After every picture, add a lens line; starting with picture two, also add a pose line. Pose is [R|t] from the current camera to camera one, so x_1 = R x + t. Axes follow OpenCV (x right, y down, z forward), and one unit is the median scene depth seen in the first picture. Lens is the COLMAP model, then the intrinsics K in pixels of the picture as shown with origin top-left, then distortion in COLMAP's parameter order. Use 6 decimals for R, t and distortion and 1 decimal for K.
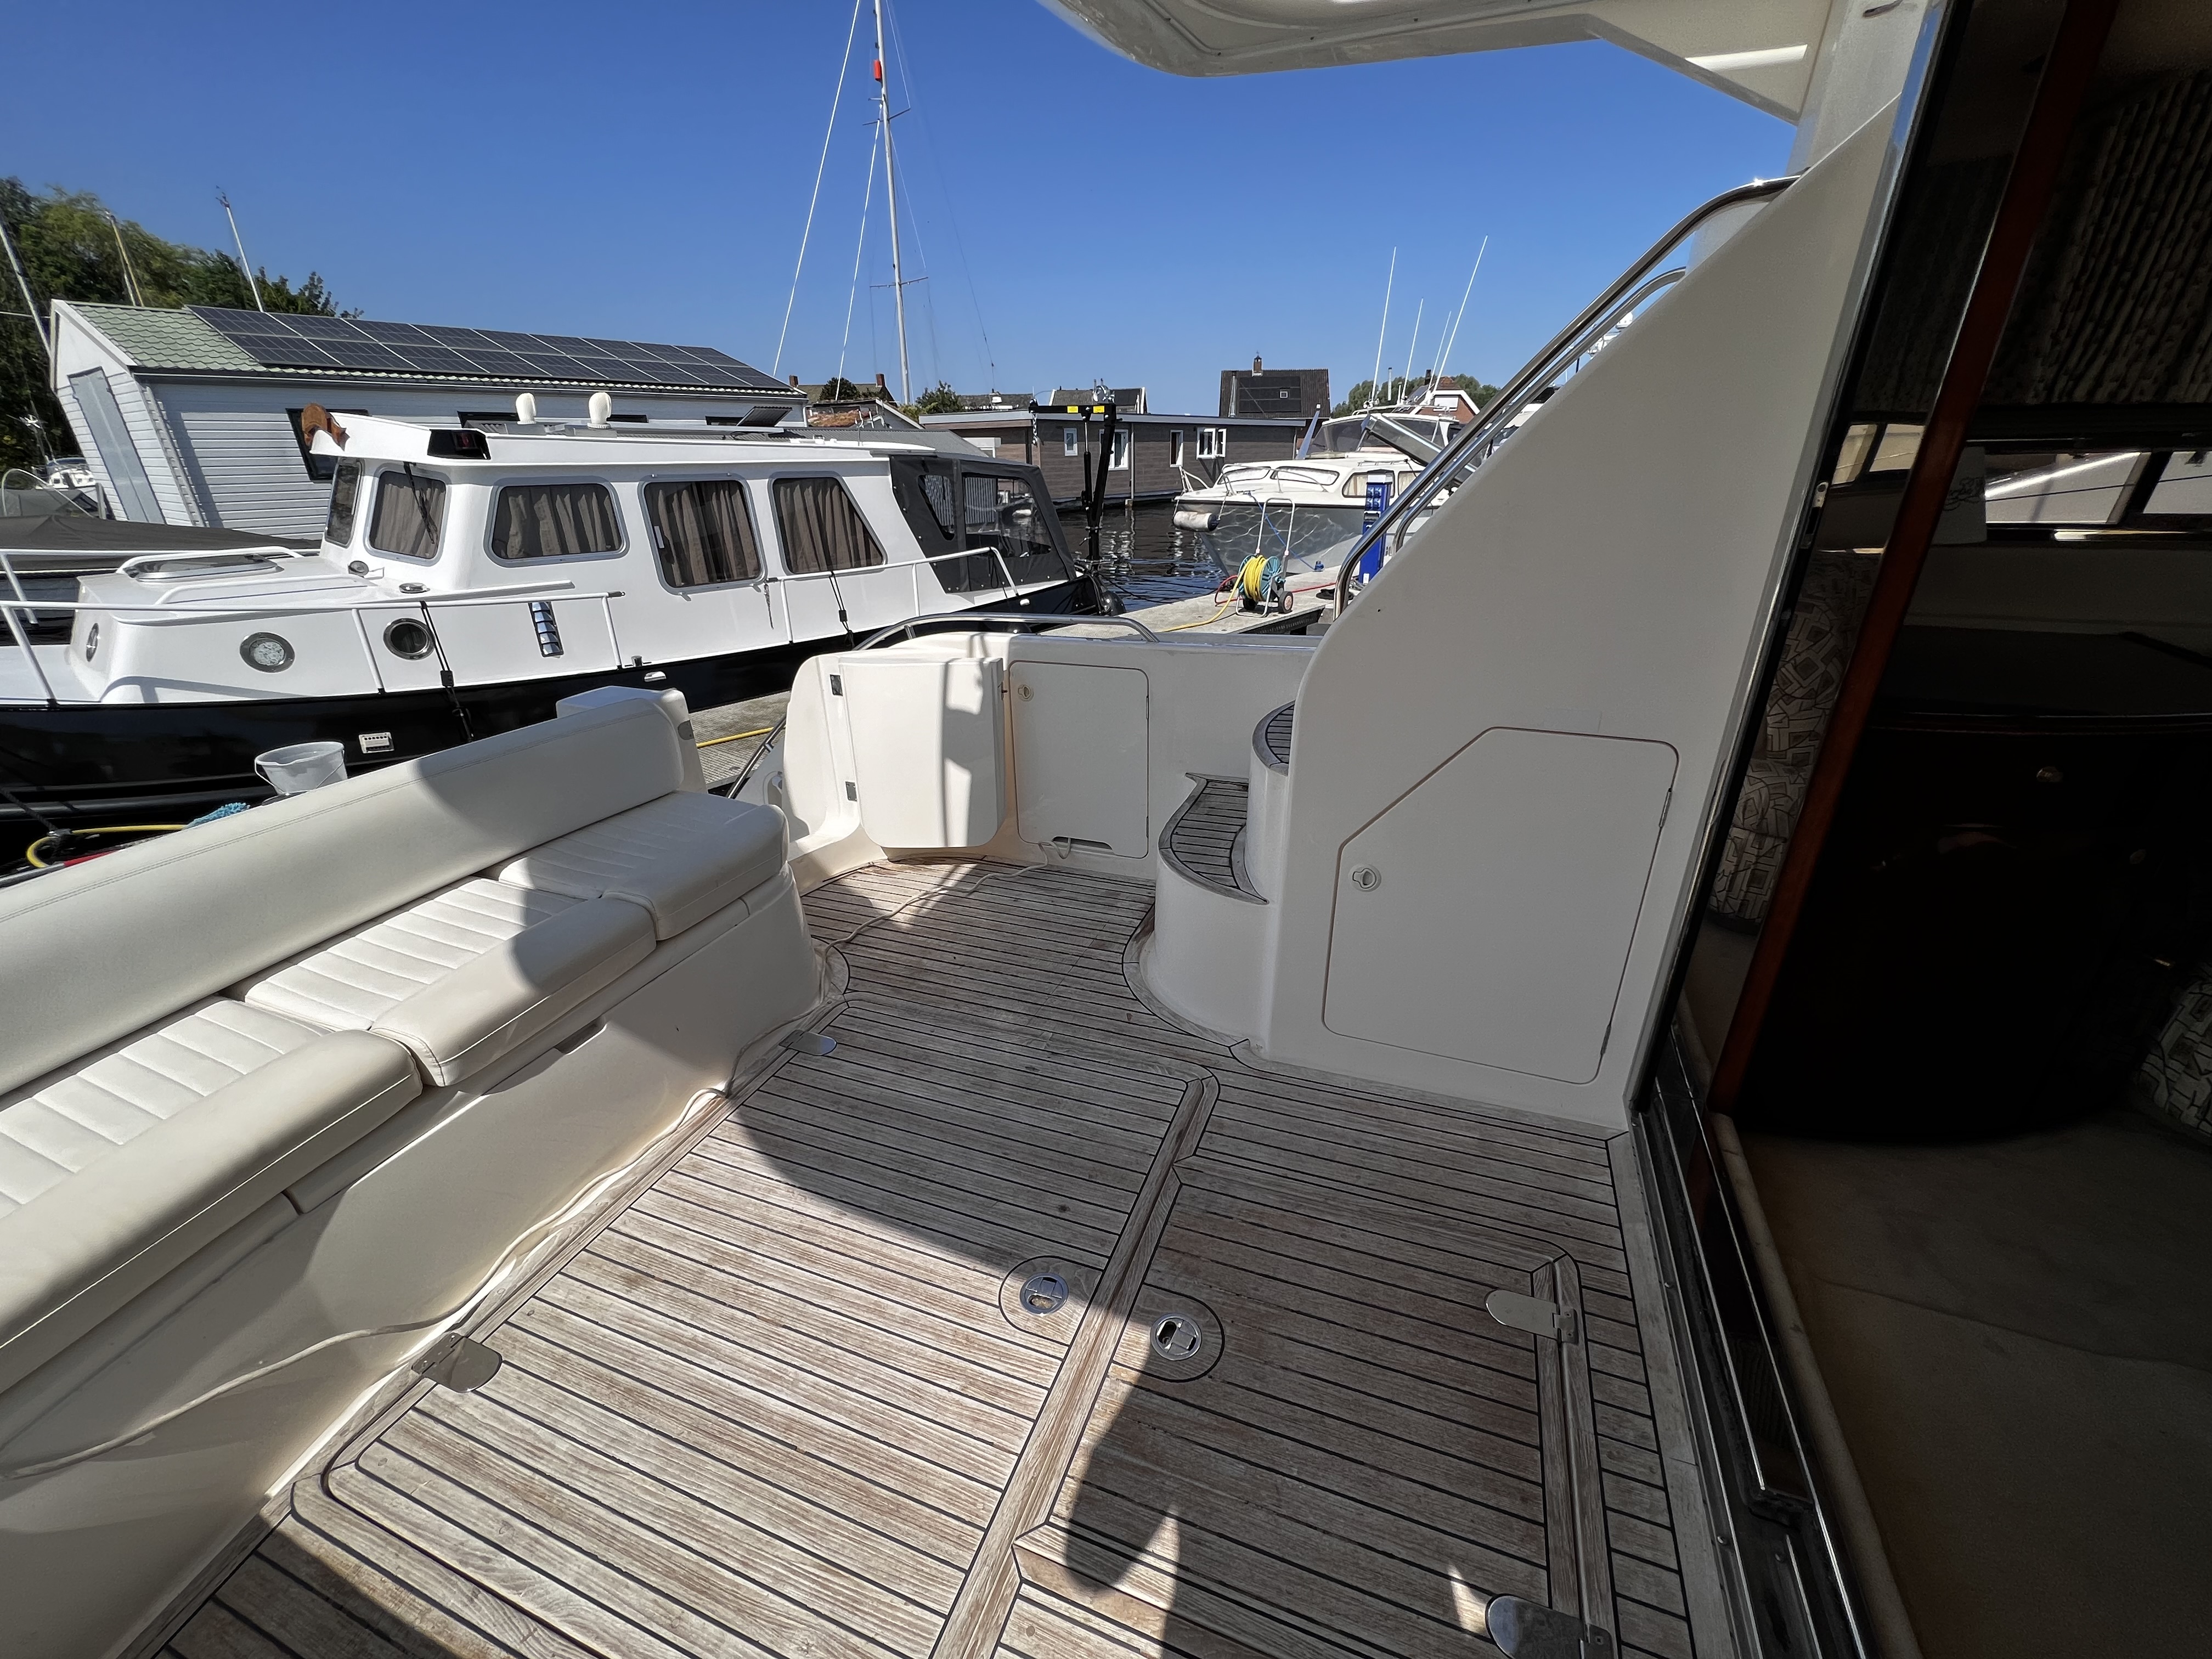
lens RADIAL K [[888.6, 0, 1103.1], [0, 888.6, 825.6], [0, 0, 1]] dist [-0.000697, 0.000251]
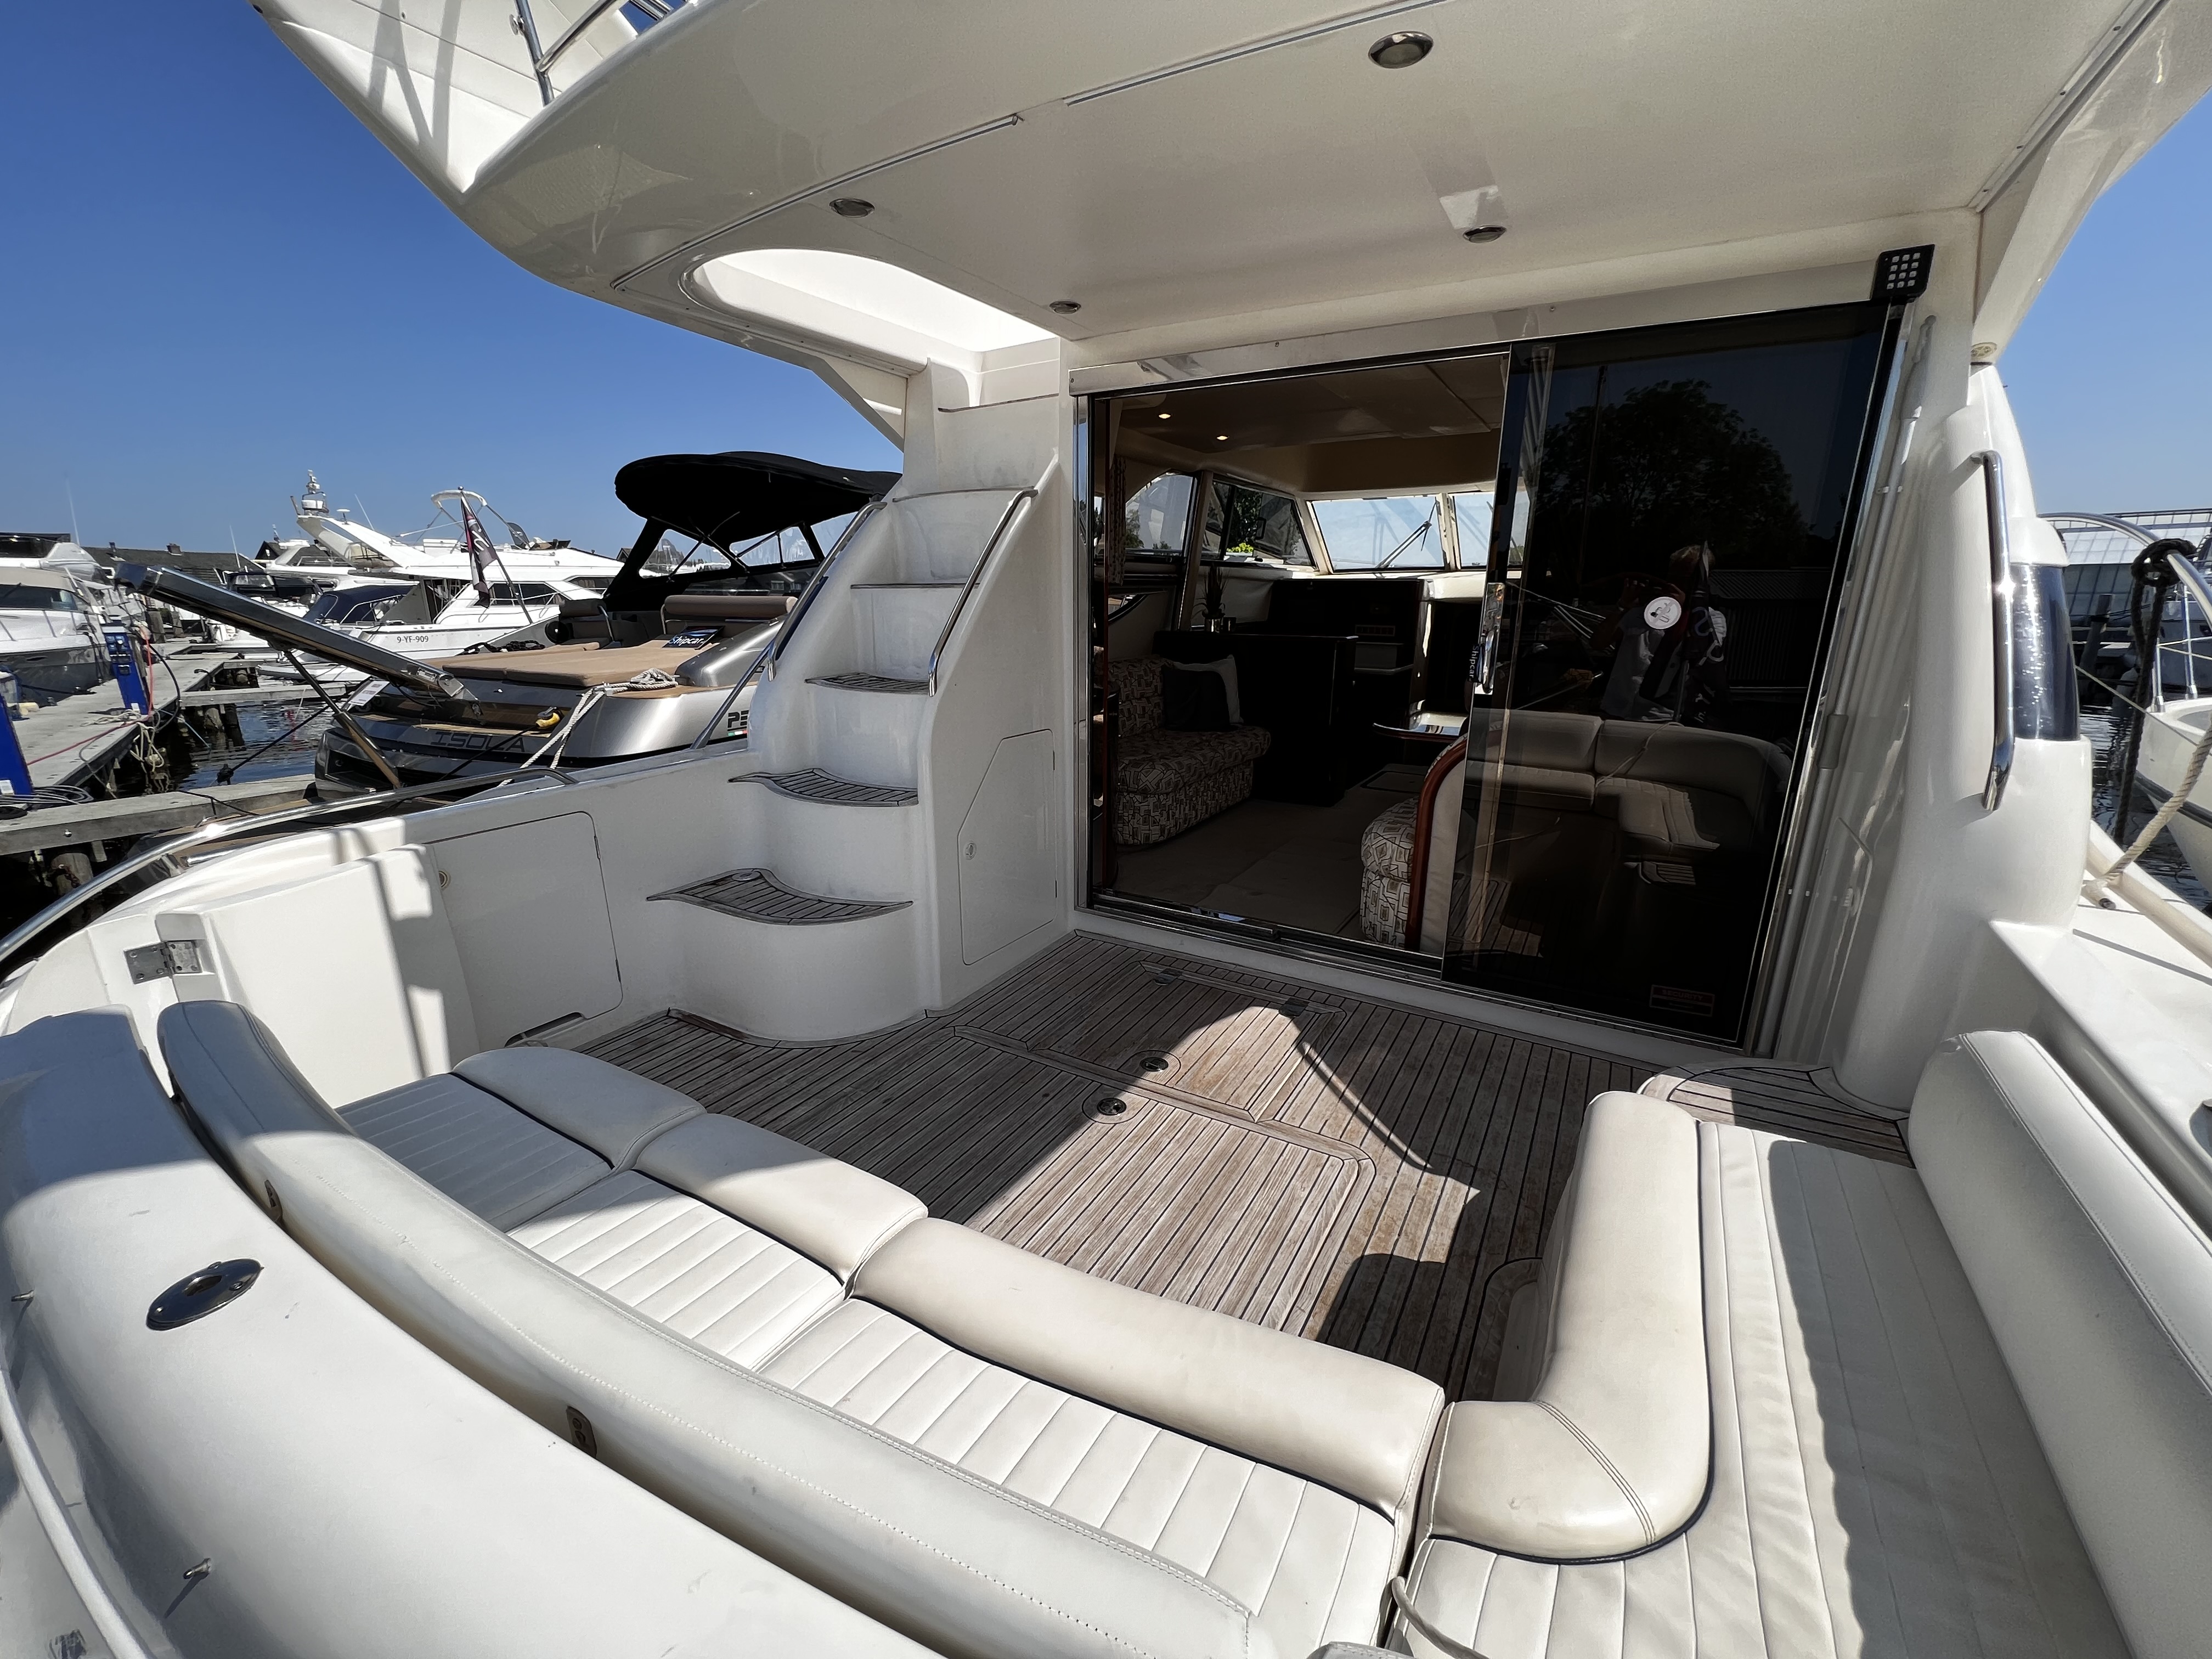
lens RADIAL K [[888.6, 0, 1104.7], [0, 888.6, 832.7], [0, 0, 1]] dist [-0.000697, 0.000251]
pose [[0.159170, -0.236225, 0.958573, -1.193849], [0.390811, 0.906713, 0.158551, -0.128754], [-0.906604, 0.349385, 0.236641, 0.396051]]
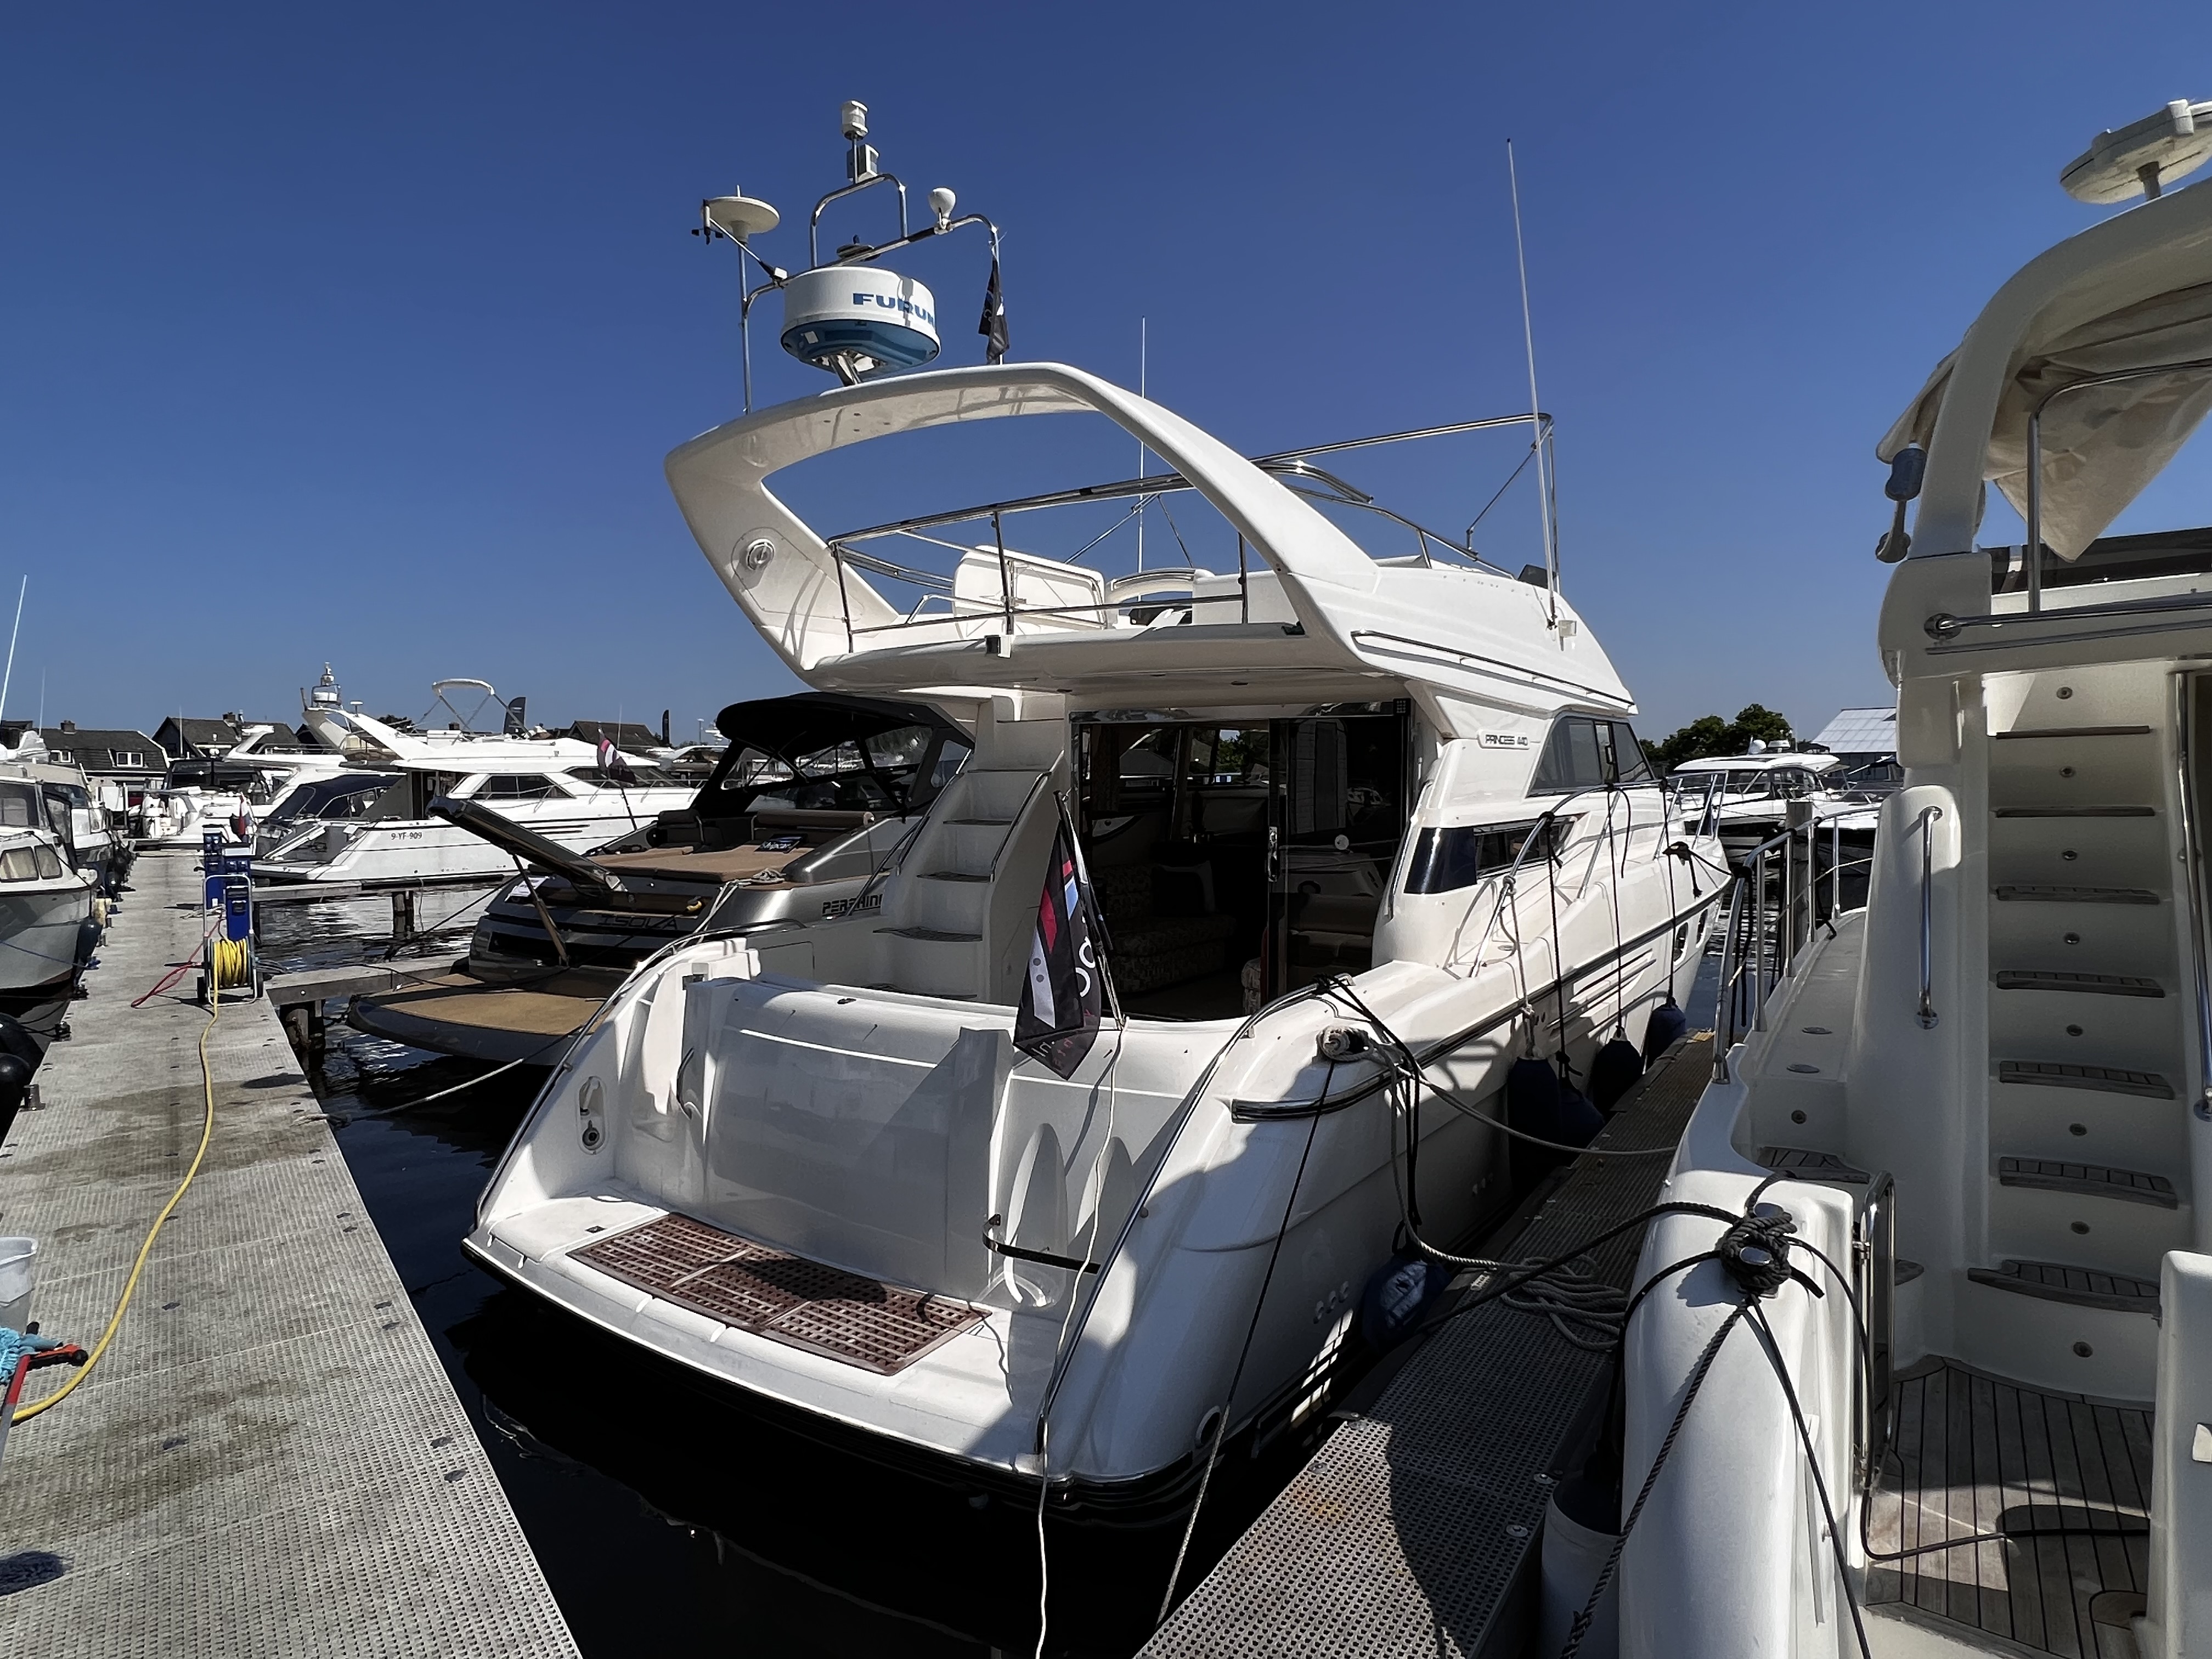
lens RADIAL K [[1252.6, 0, 1105.5], [0, 1252.6, 826.0], [0, 0, 1]] dist [-0.004779, 0.009403]
pose [[0.226005, -0.022991, 0.973855, -3.550027], [0.386393, 0.919828, -0.067956, 0.029003], [-0.894216, 0.391649, 0.216769, -0.328345]]
